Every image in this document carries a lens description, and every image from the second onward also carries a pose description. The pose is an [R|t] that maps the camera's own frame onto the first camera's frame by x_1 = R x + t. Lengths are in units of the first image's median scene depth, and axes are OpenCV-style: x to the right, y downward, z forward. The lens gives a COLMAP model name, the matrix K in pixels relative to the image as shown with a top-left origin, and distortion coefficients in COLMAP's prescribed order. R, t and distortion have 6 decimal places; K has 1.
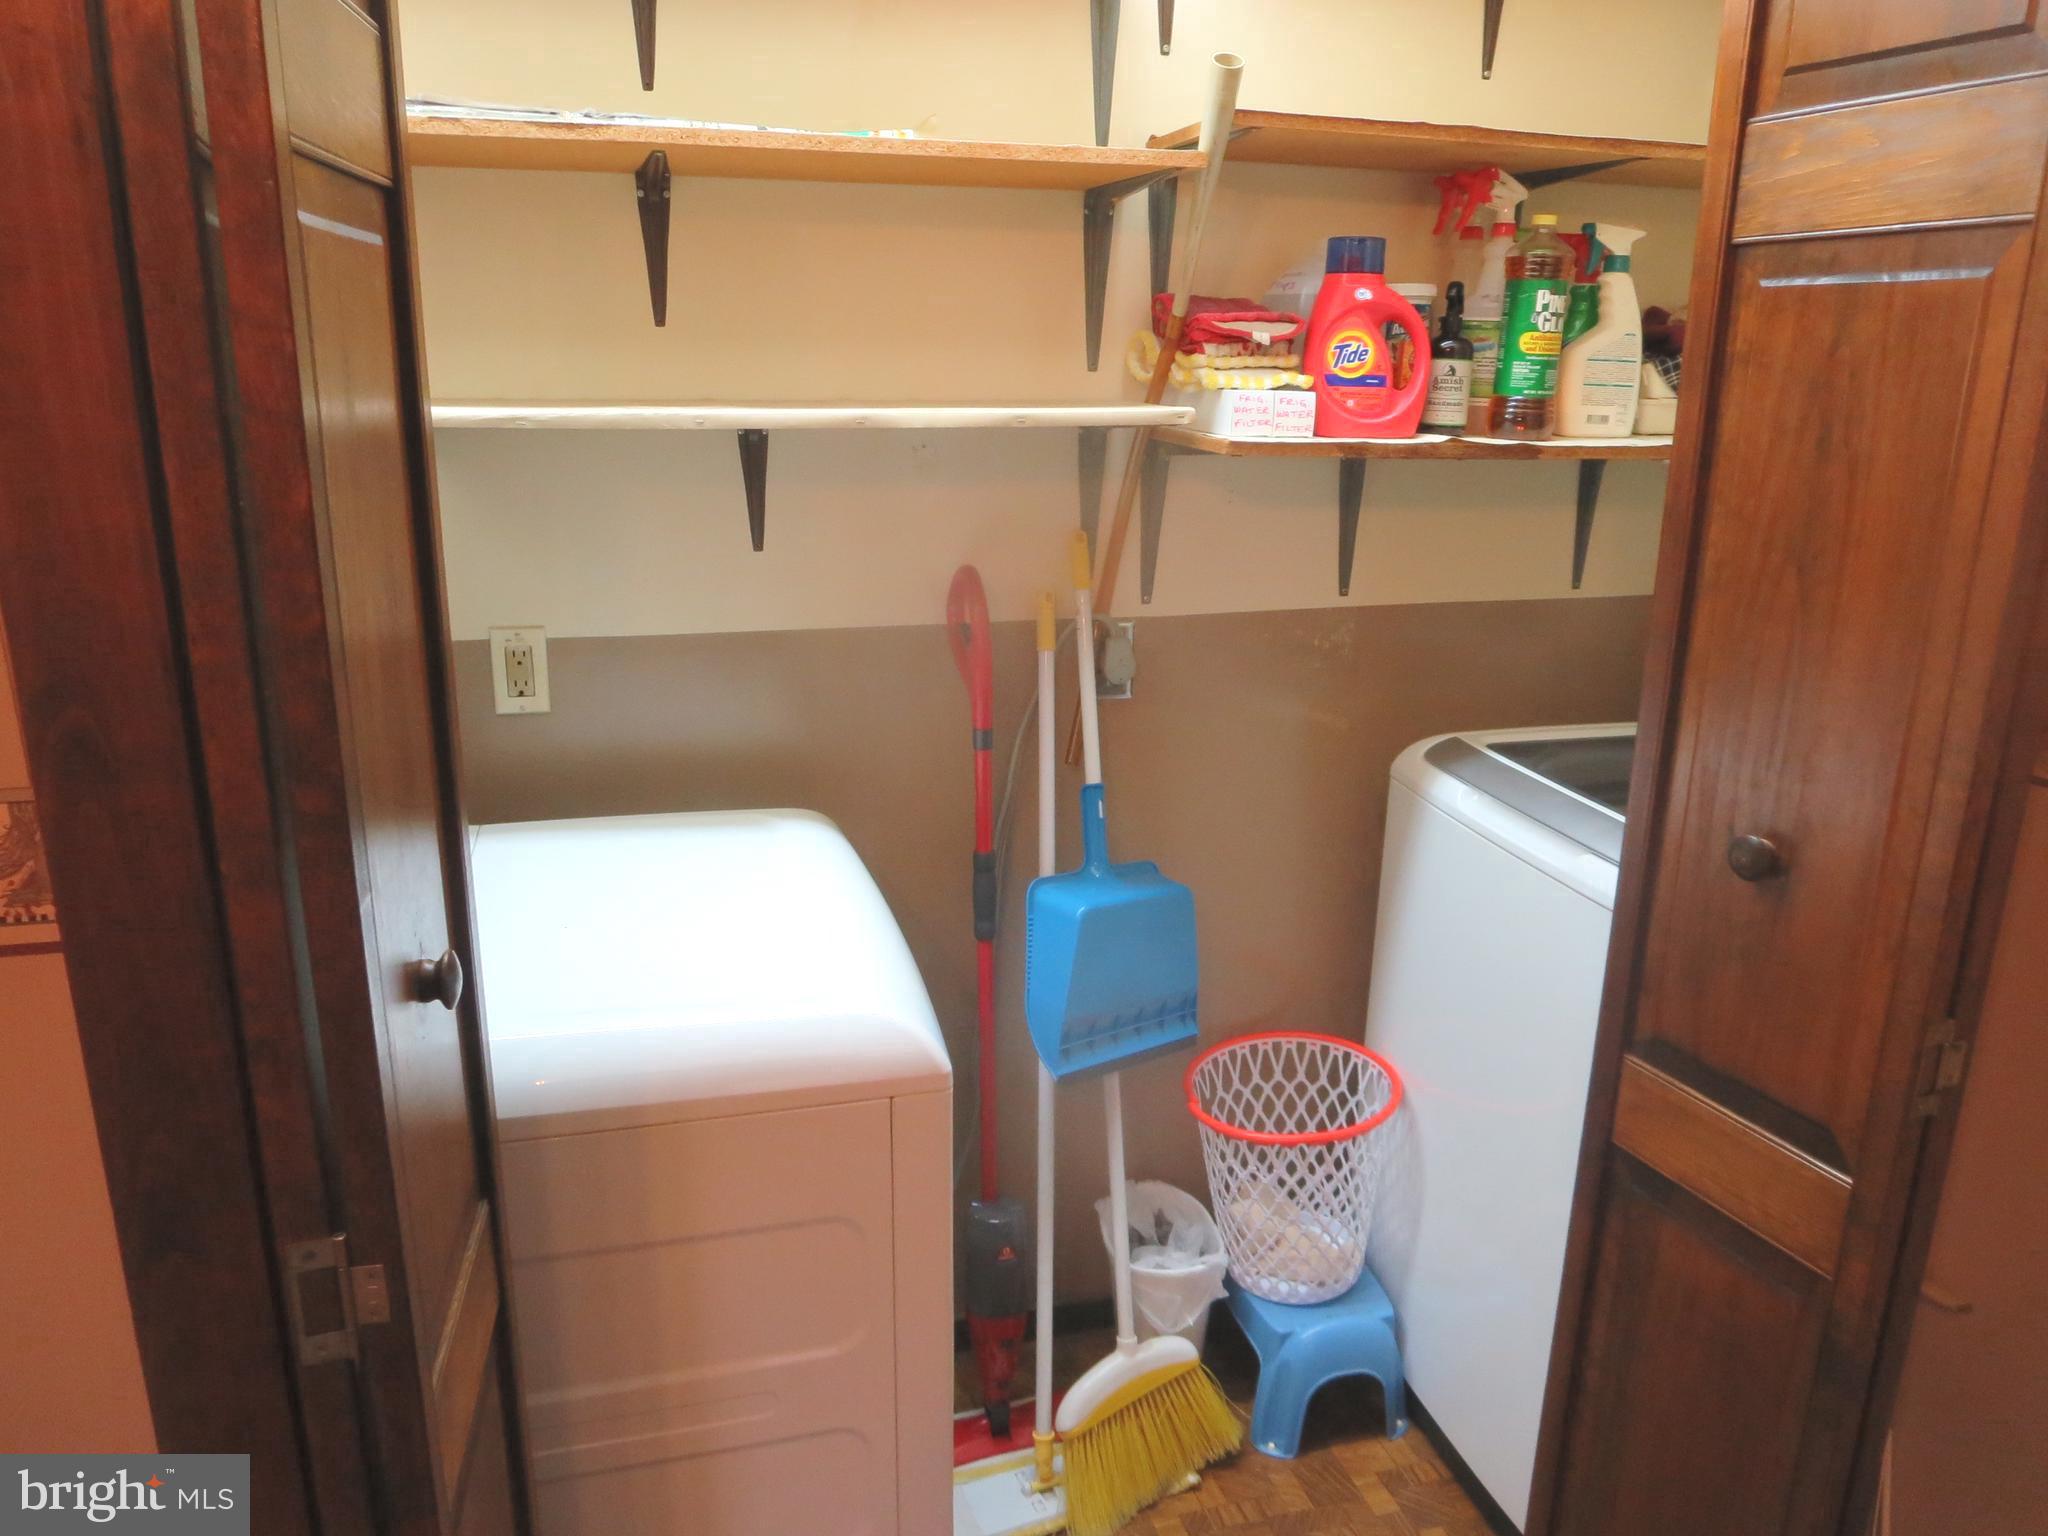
lens RADIAL K [[1432.5, 0, 1017.5], [0, 1432.5, 777.3], [0, 0, 1]] dist [-0.036137, -0.000358]
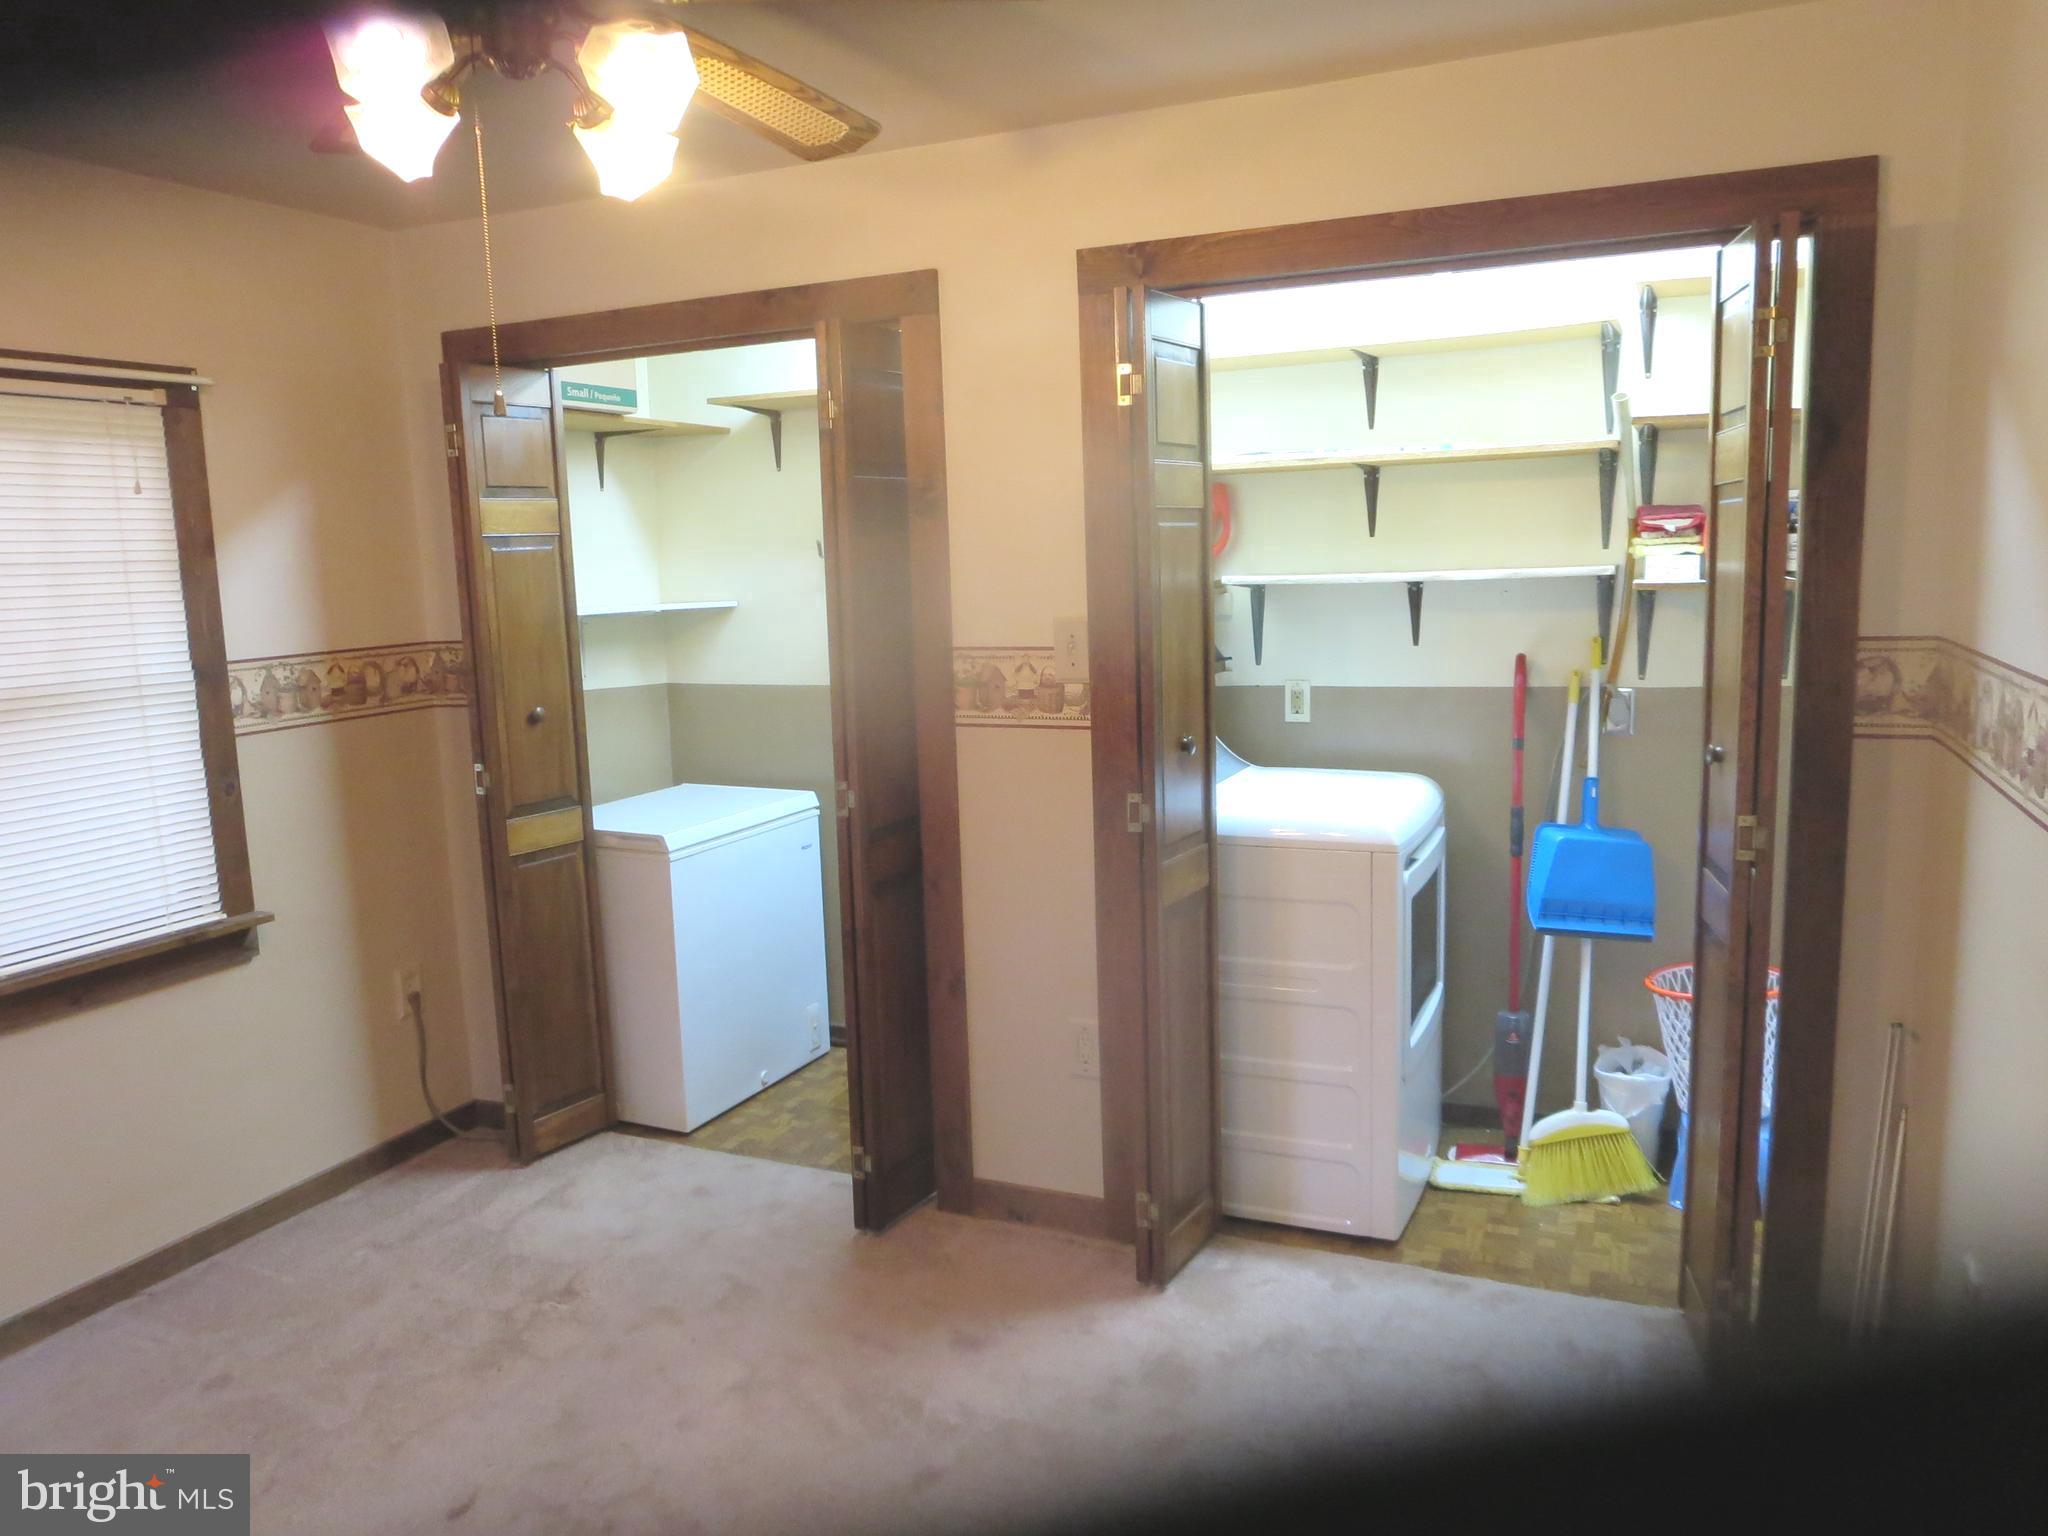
lens RADIAL K [[1432.5, 0, 1017.5], [0, 1432.5, 777.3], [0, 0, 1]] dist [-0.036137, -0.000358]
pose [[0.772636, 0.055099, -0.632454, 0.657974], [-0.131136, 0.988593, -0.074077, 0.242014], [0.621158, 0.140172, 0.771048, -0.841414]]
